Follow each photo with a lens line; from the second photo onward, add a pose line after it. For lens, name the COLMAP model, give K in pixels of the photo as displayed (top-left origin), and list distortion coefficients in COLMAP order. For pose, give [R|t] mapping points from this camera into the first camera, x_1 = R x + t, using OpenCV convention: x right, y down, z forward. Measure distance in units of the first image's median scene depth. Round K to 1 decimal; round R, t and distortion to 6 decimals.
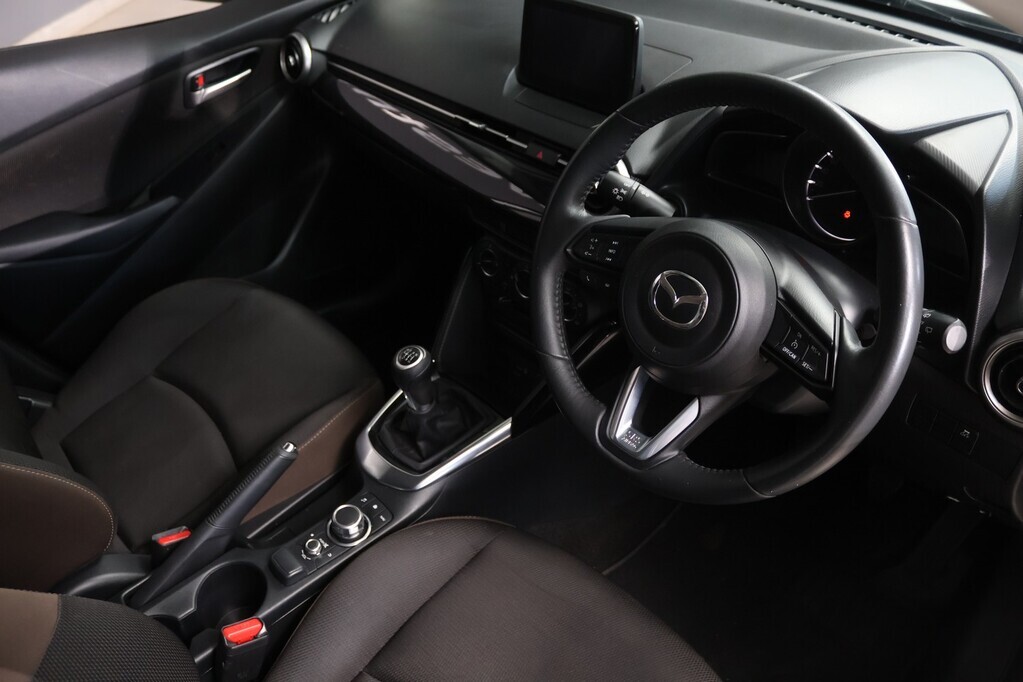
lens RADIAL K [[822.9, 0, 511.6], [0, 822.9, 342.2], [0, 0, 1]] dist [-0.062896, -0.003464]
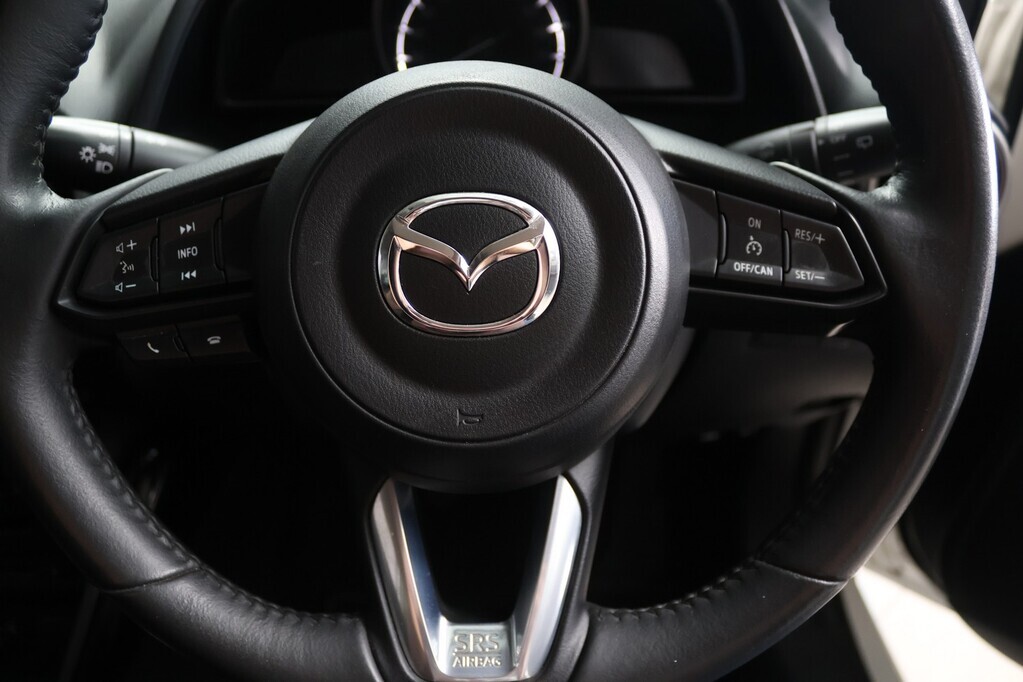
lens RADIAL K [[822.9, 0, 510.2], [0, 822.9, 333.3], [0, 0, 1]] dist [-0.062896, -0.003464]
pose [[0.661010, -0.386045, 0.643455, -0.034453], [0.446936, 0.891362, 0.075648, -0.039501], [-0.602755, 0.237579, 0.761737, 0.626670]]
